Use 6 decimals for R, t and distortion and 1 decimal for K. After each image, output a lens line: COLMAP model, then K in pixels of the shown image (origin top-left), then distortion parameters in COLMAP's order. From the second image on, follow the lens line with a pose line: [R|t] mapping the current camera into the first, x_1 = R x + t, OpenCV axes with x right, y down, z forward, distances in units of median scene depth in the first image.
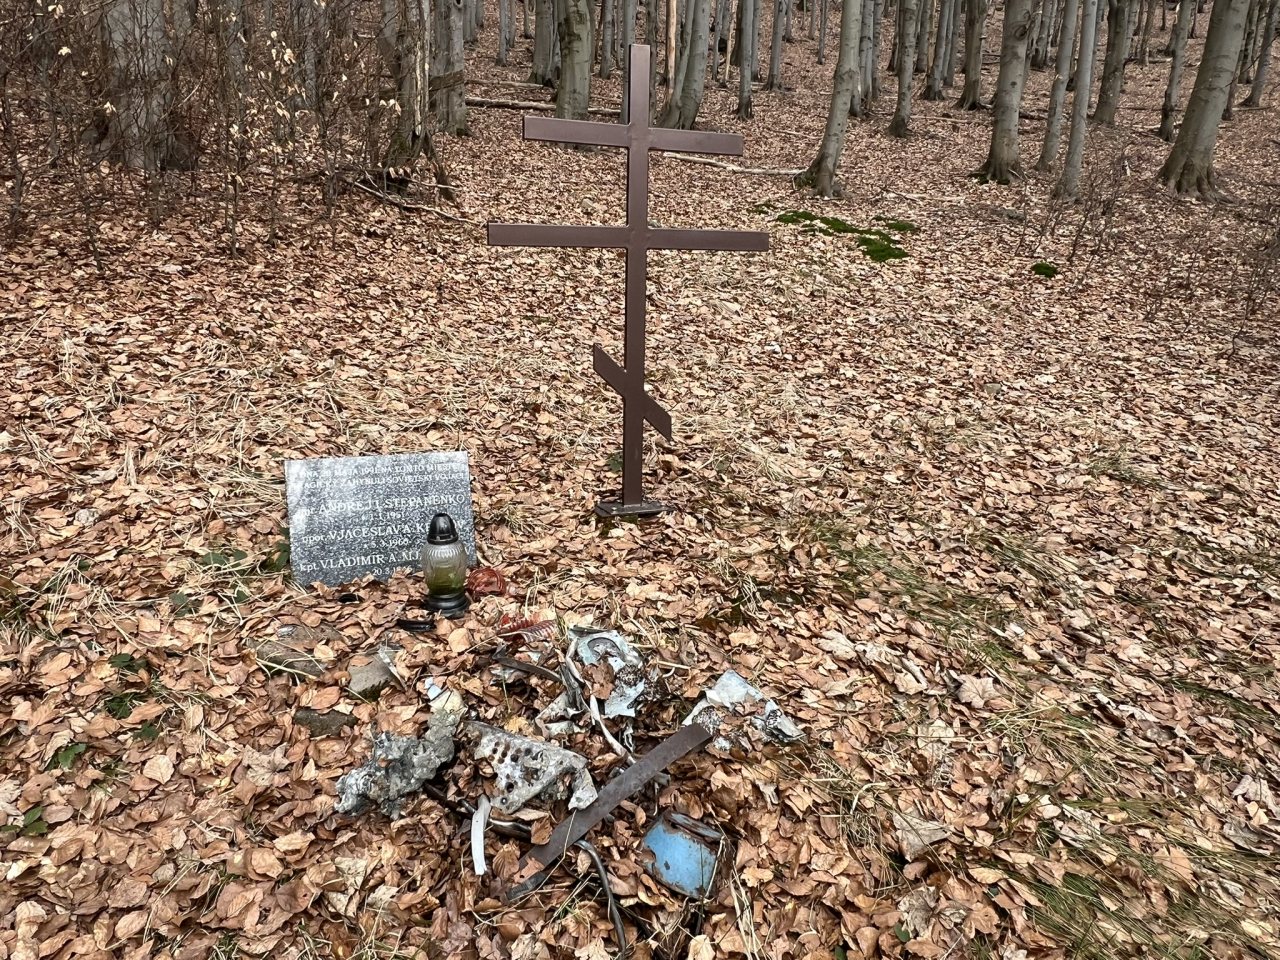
lens RADIAL K [[891.7, 0, 641.3], [0, 891.7, 480.0], [0, 0, 1]] dist [-0.000039, -0.007030]
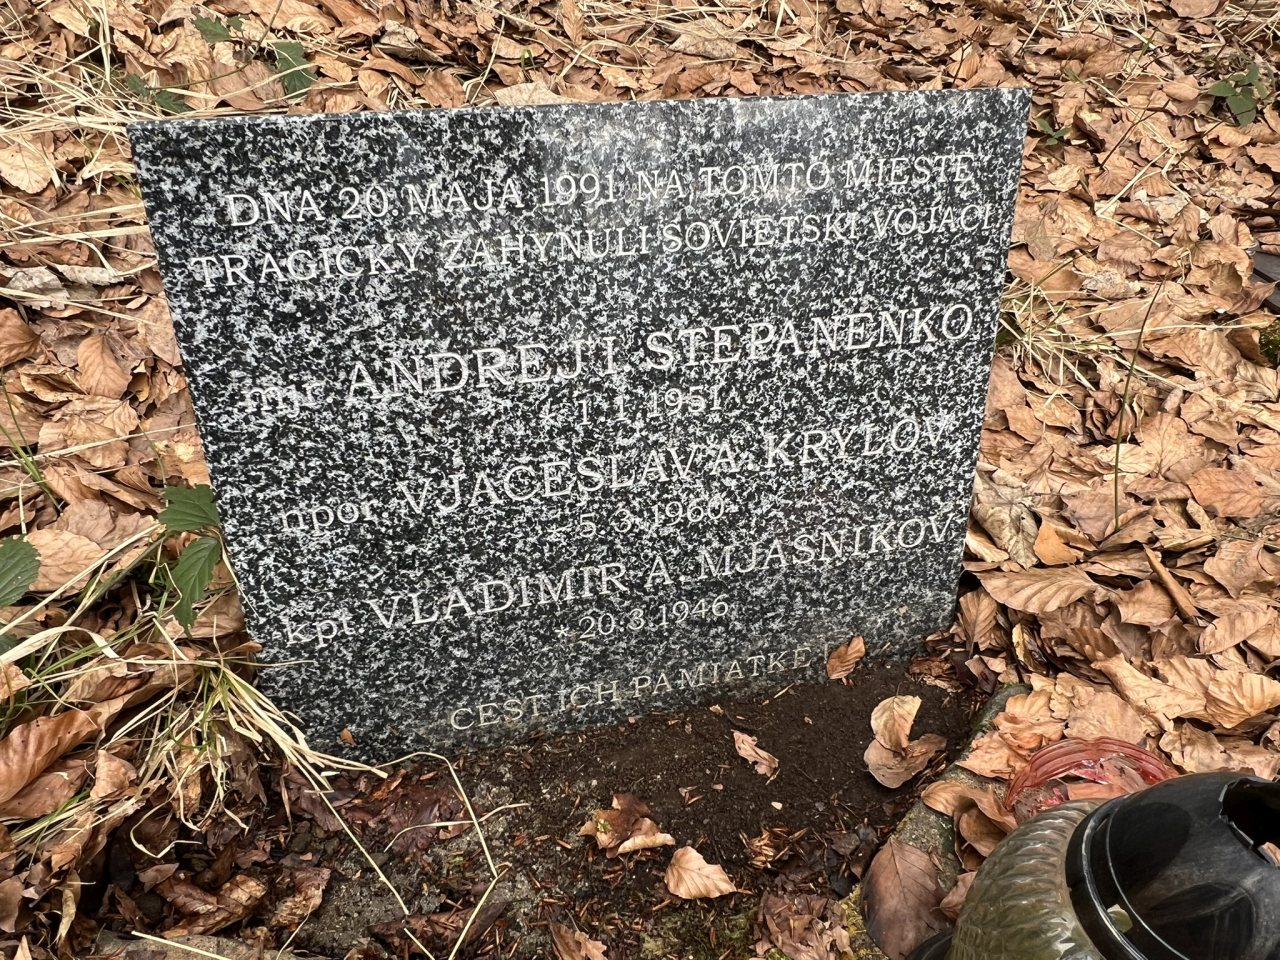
lens RADIAL K [[891.7, 0, 636.8], [0, 891.7, 481.3], [0, 0, 1]] dist [-0.000039, -0.007030]
pose [[0.985106, 0.132676, -0.109373, -0.259853], [-0.065742, 0.878389, 0.473403, -0.047691], [0.158881, -0.459161, 0.874029, 0.792156]]
